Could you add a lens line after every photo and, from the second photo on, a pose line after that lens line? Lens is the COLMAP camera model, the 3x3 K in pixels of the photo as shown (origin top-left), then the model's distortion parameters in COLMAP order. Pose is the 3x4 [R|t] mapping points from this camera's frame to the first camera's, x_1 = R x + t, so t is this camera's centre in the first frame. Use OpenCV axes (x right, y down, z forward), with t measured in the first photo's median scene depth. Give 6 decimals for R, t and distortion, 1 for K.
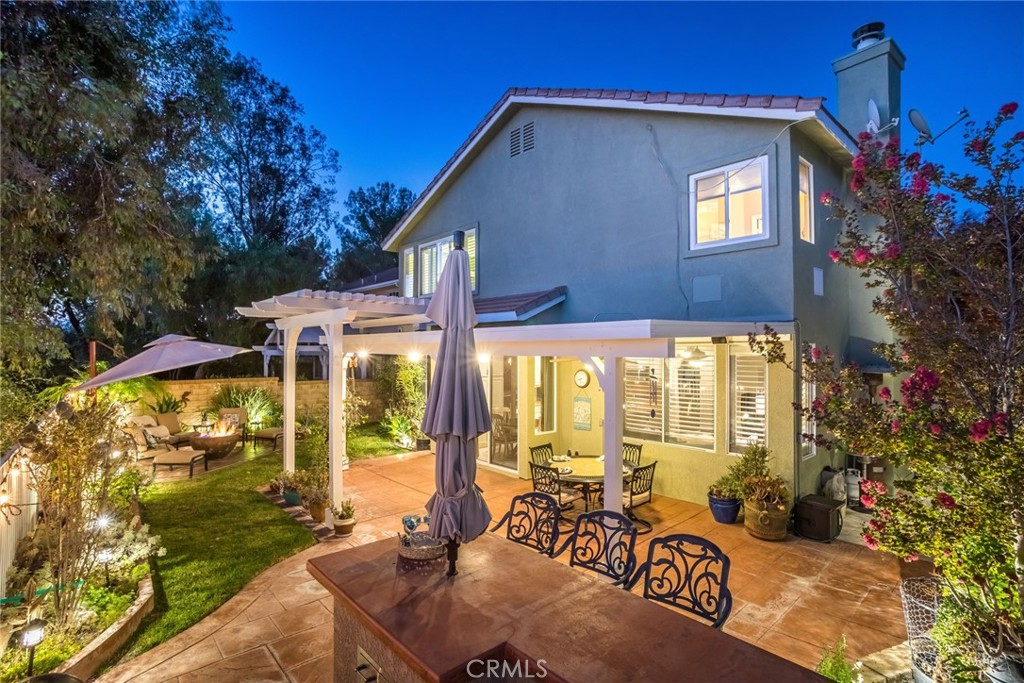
lens RADIAL K [[499.2, 0, 511.2], [0, 499.2, 338.9], [0, 0, 1]] dist [-0.015544, 0.000201]
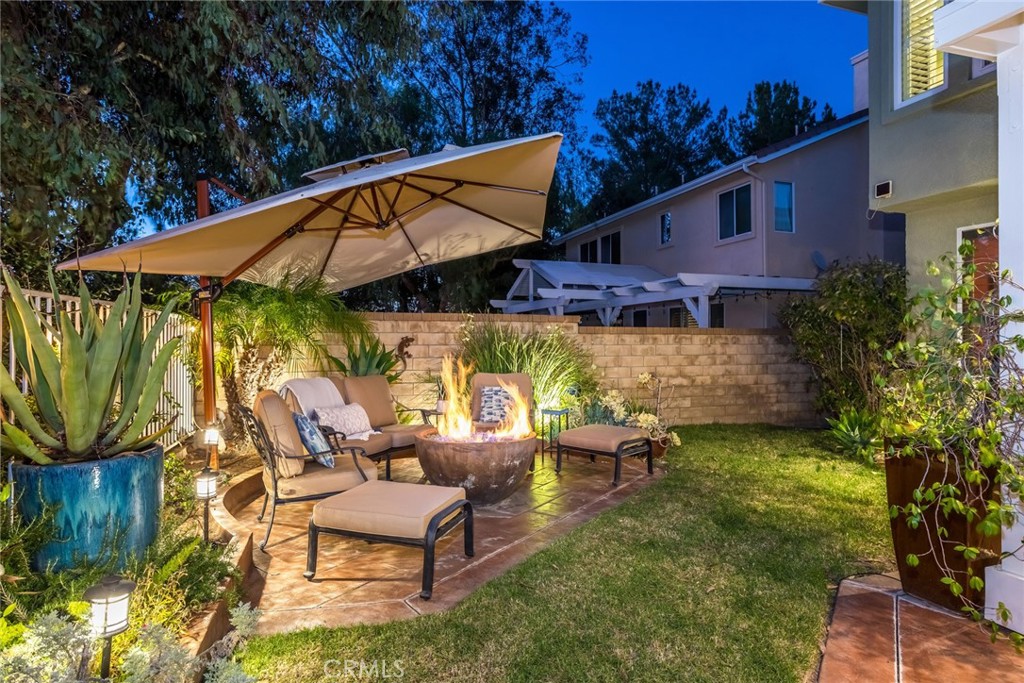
lens RADIAL K [[583.1, 0, 512.0], [0, 583.1, 341.5], [0, 0, 1]] dist [-0.035586, 0.000425]
pose [[0.923635, -0.006874, -0.383211, -0.304726], [0.011570, 0.999884, 0.009951, 0.090190], [0.383098, -0.013625, 0.923607, 0.460141]]
